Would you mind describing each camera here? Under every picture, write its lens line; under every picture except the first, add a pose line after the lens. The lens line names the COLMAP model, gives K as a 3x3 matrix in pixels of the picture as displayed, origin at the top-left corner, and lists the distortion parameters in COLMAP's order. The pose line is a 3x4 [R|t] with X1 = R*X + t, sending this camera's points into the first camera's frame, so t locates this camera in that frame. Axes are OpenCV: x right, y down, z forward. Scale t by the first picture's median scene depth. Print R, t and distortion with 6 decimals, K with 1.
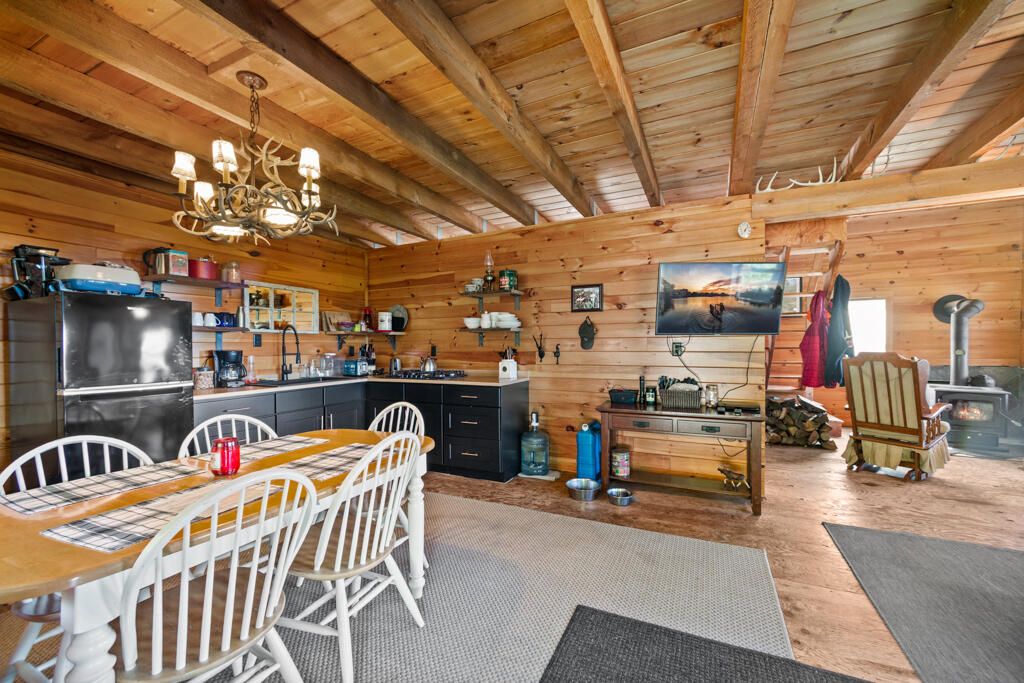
lens RADIAL K [[399.7, 0, 513.4], [0, 399.7, 352.4], [0, 0, 1]] dist [-0.000579, -0.000371]
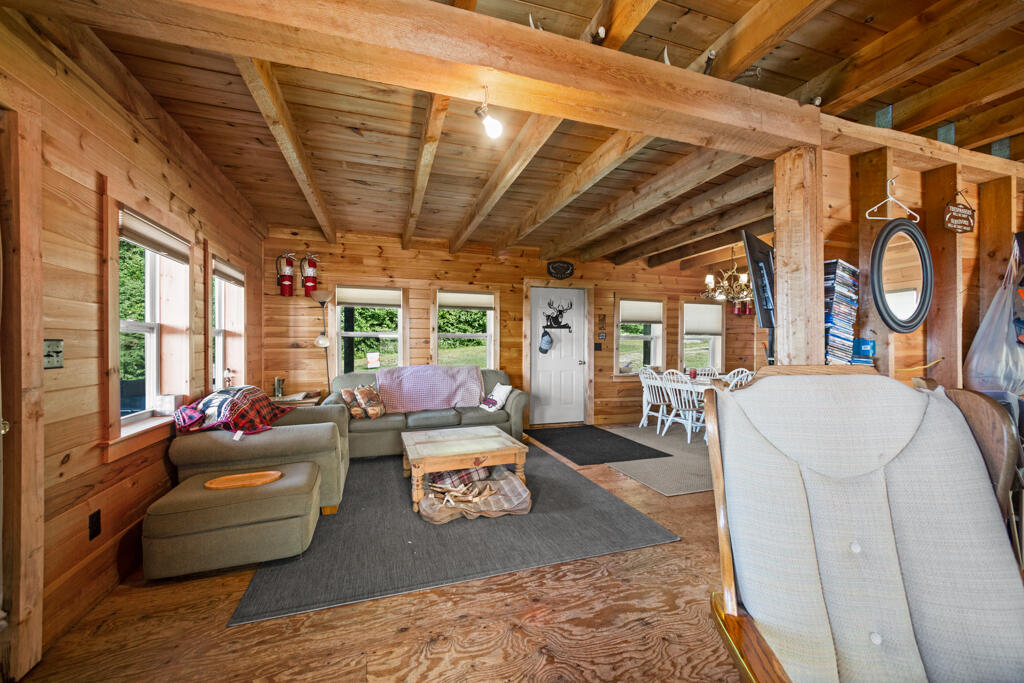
lens RADIAL K [[399.7, 0, 513.9], [0, 399.7, 345.9], [0, 0, 1]] dist [-0.000579, -0.000371]
pose [[-0.714234, 0.008767, -0.699852, 1.278925], [-0.004814, 0.999836, 0.017437, -0.019358], [0.699891, 0.015823, -0.714075, 1.049840]]
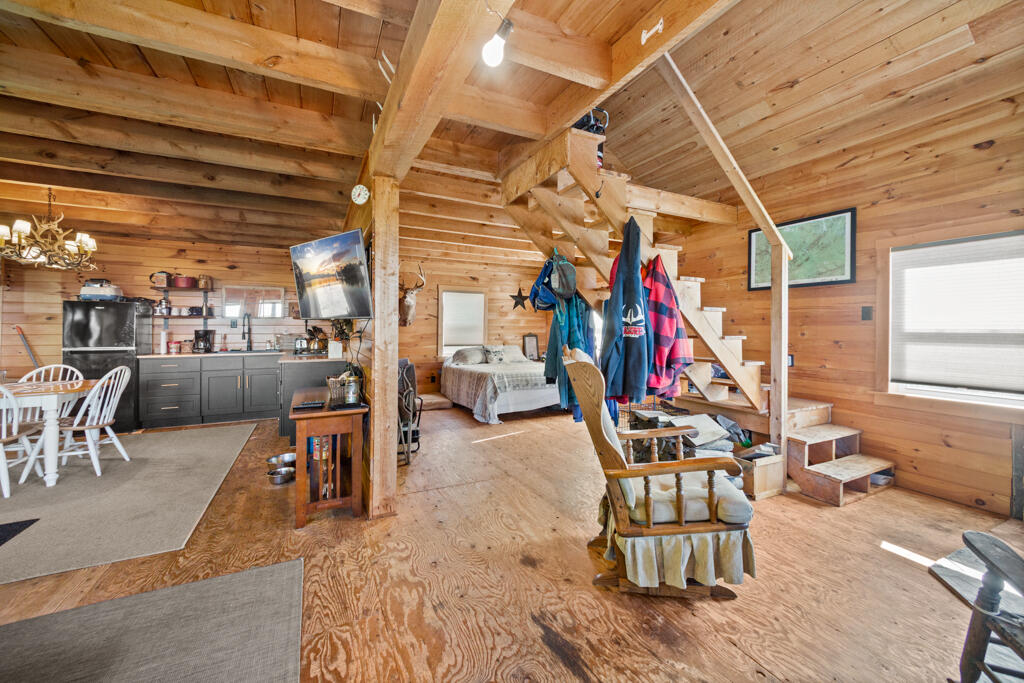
lens RADIAL K [[399.7, 0, 511.8], [0, 399.7, 329.0], [0, 0, 1]] dist [-0.000579, -0.000371]
pose [[0.787103, 0.010830, -0.616726, 1.205660], [-0.018859, 0.999801, -0.006511, -0.020823], [0.616533, 0.016756, 0.787151, 0.480040]]
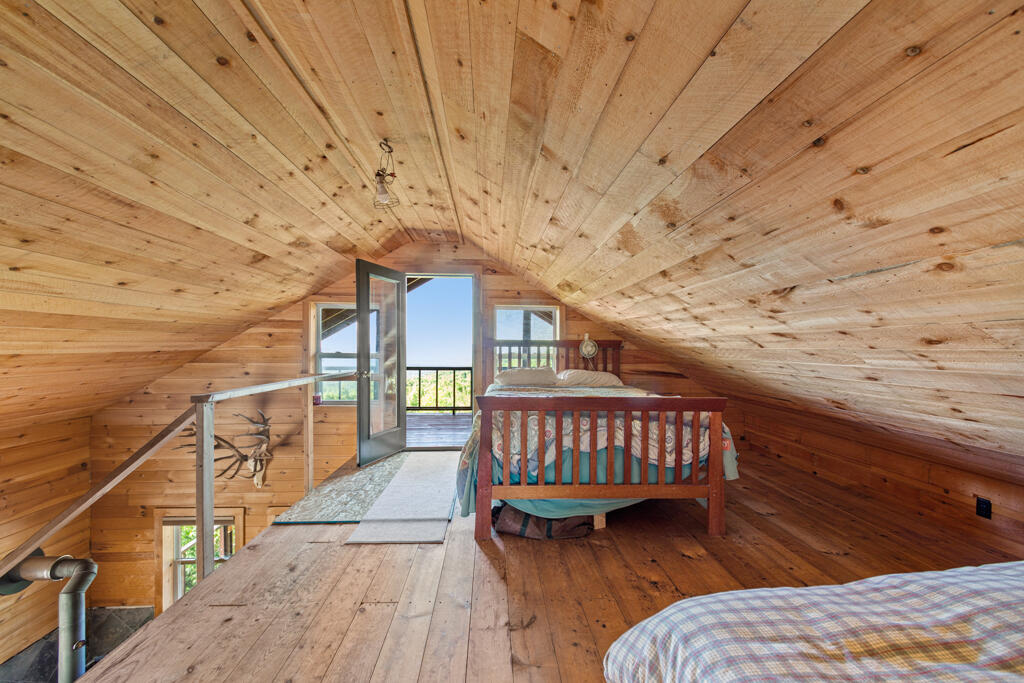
lens RADIAL K [[399.7, 0, 513.3], [0, 399.7, 349.8], [0, 0, 1]] dist [-0.000579, -0.000371]
pose [[-0.478779, -0.014508, 0.877816, 0.170880], [0.009158, 0.999727, 0.021518, -0.754396], [-0.877888, 0.018341, -0.478515, 0.902887]]
